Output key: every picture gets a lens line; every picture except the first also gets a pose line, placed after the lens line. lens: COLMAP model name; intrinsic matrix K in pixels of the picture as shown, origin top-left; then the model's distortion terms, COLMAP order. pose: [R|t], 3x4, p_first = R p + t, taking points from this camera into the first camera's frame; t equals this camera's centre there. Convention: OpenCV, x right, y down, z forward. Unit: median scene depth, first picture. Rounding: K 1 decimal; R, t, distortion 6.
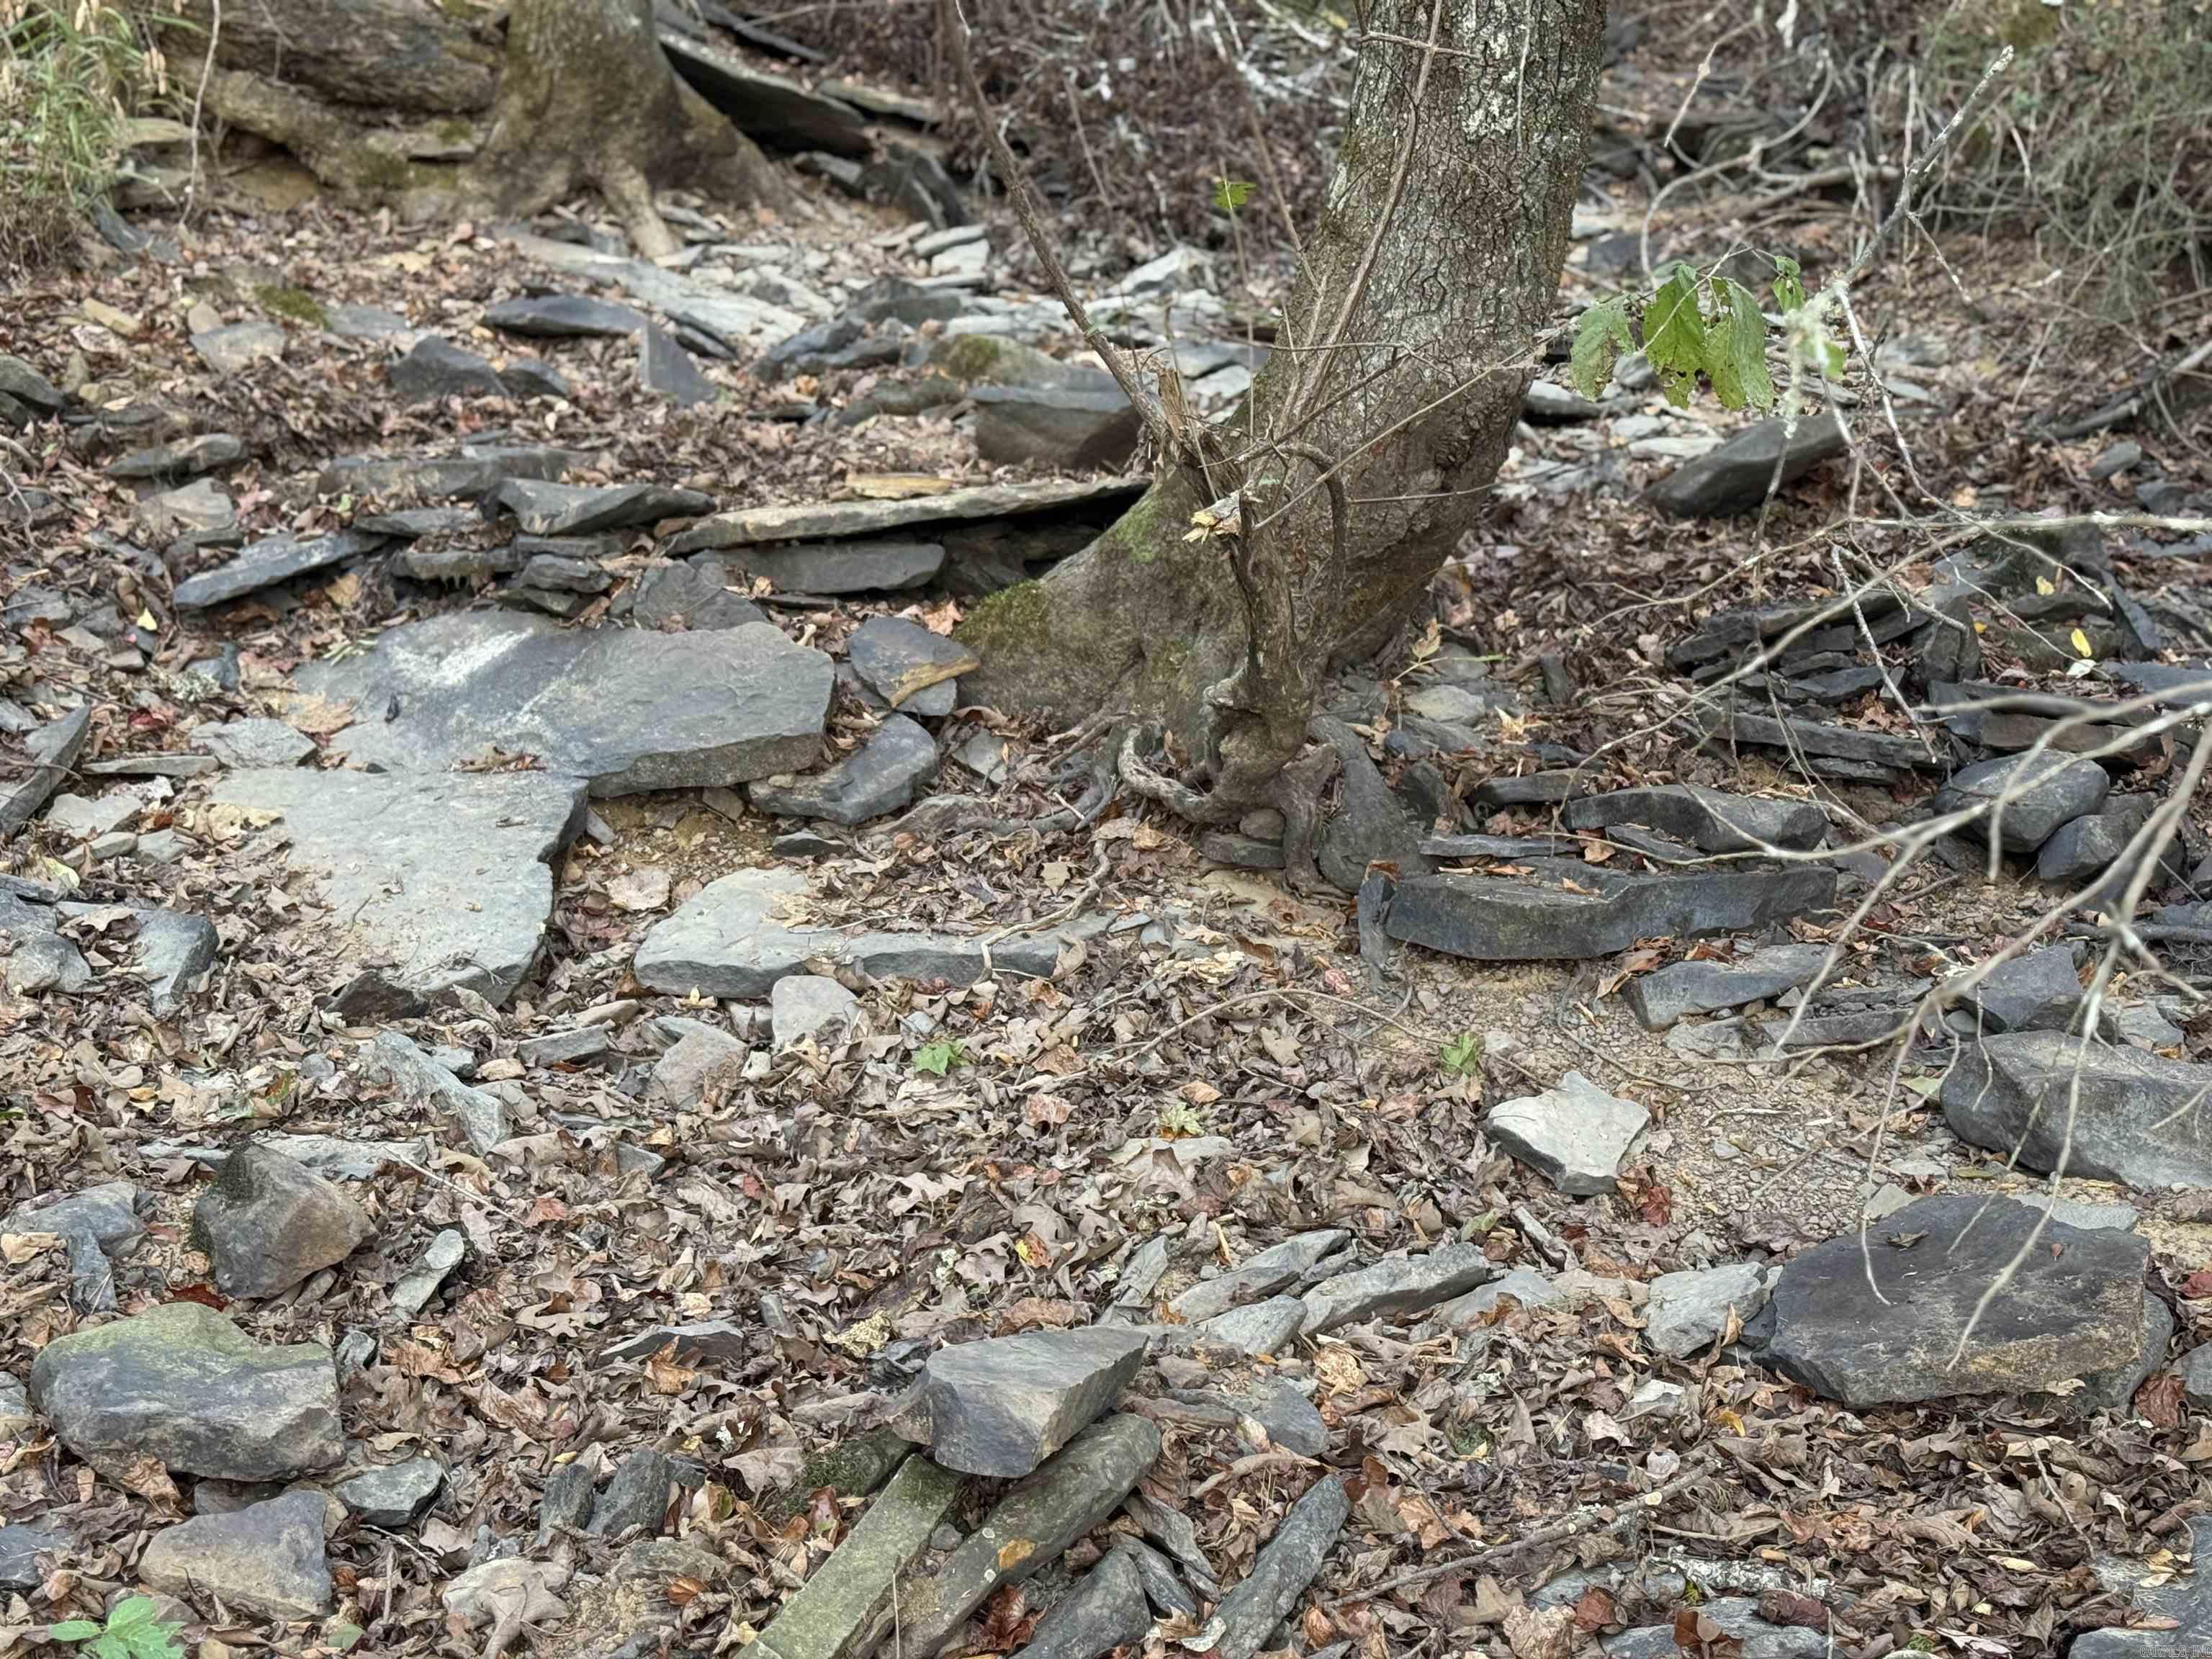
lens RADIAL K [[3169.5, 0, 1106.0], [0, 3169.5, 829.5], [0, 0, 1]] dist [0.202814, -0.497256]
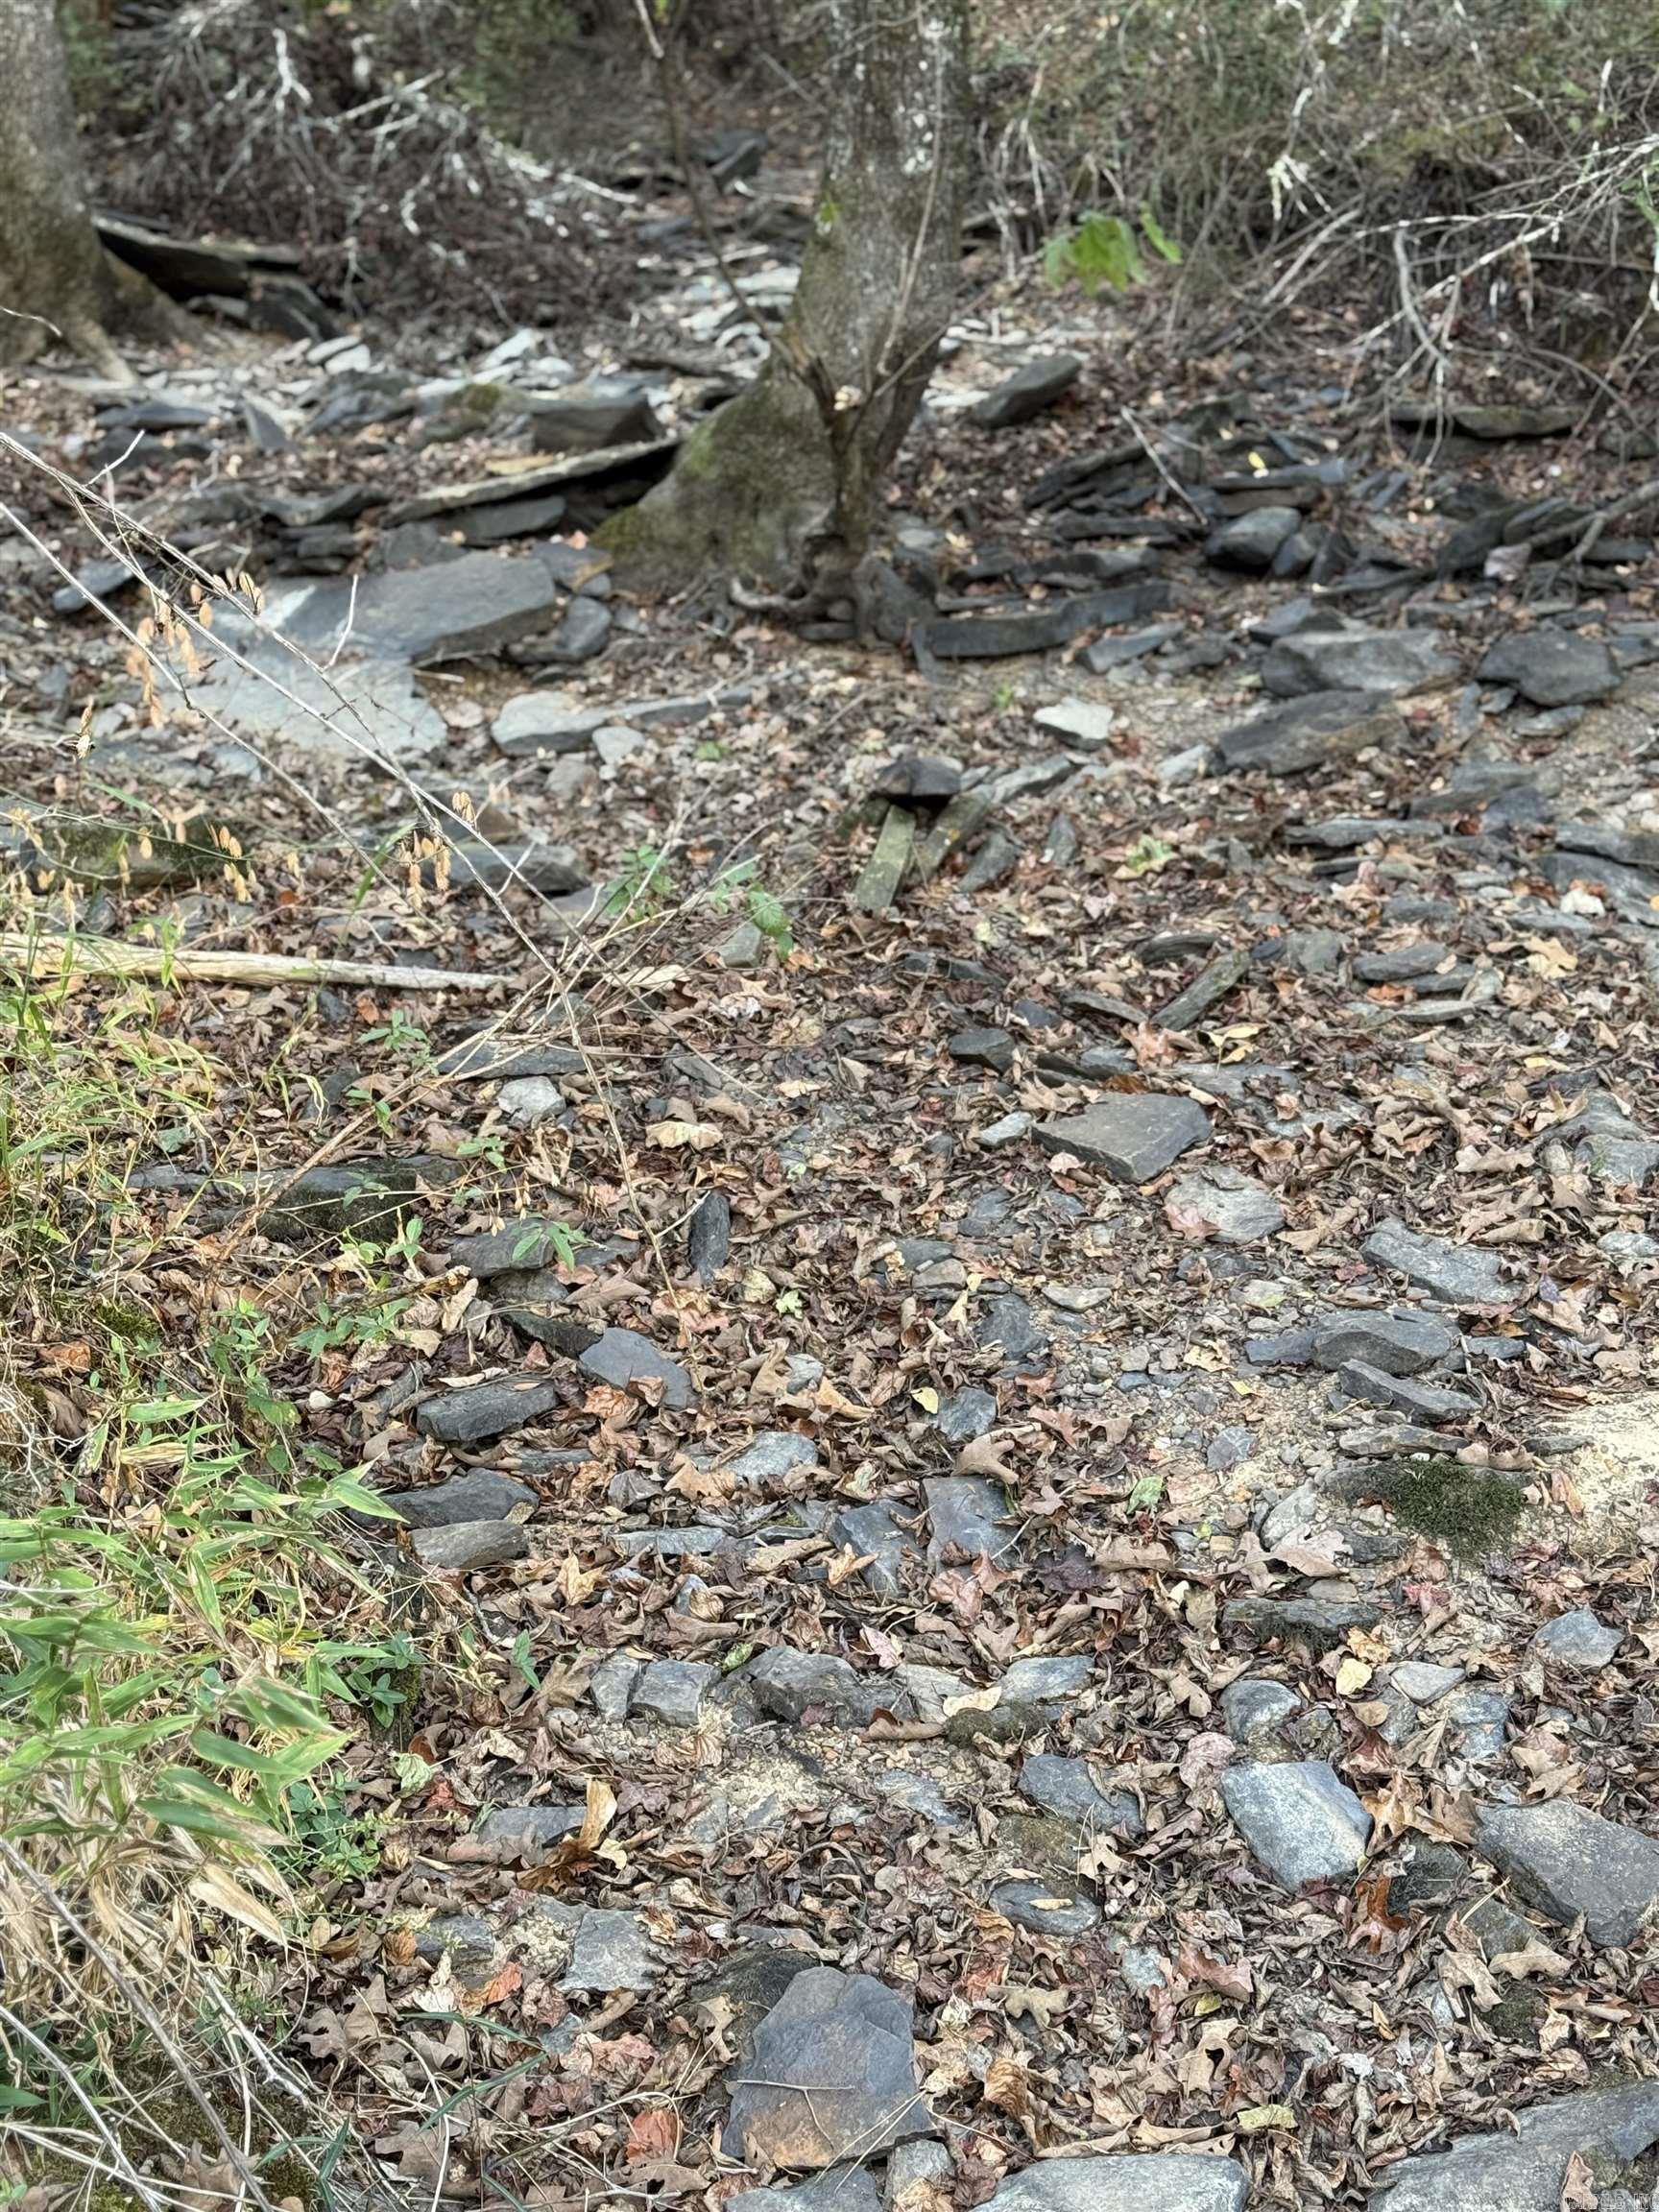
lens RADIAL K [[3169.5, 0, 829.5], [0, 3169.5, 1106.0], [0, 0, 1]] dist [0.202814, -0.497256]
pose [[0.962852, -0.175759, 0.204998, -0.297099], [0.168733, 0.984320, 0.051408, 0.144312], [-0.210819, -0.014908, 0.977411, -0.550532]]
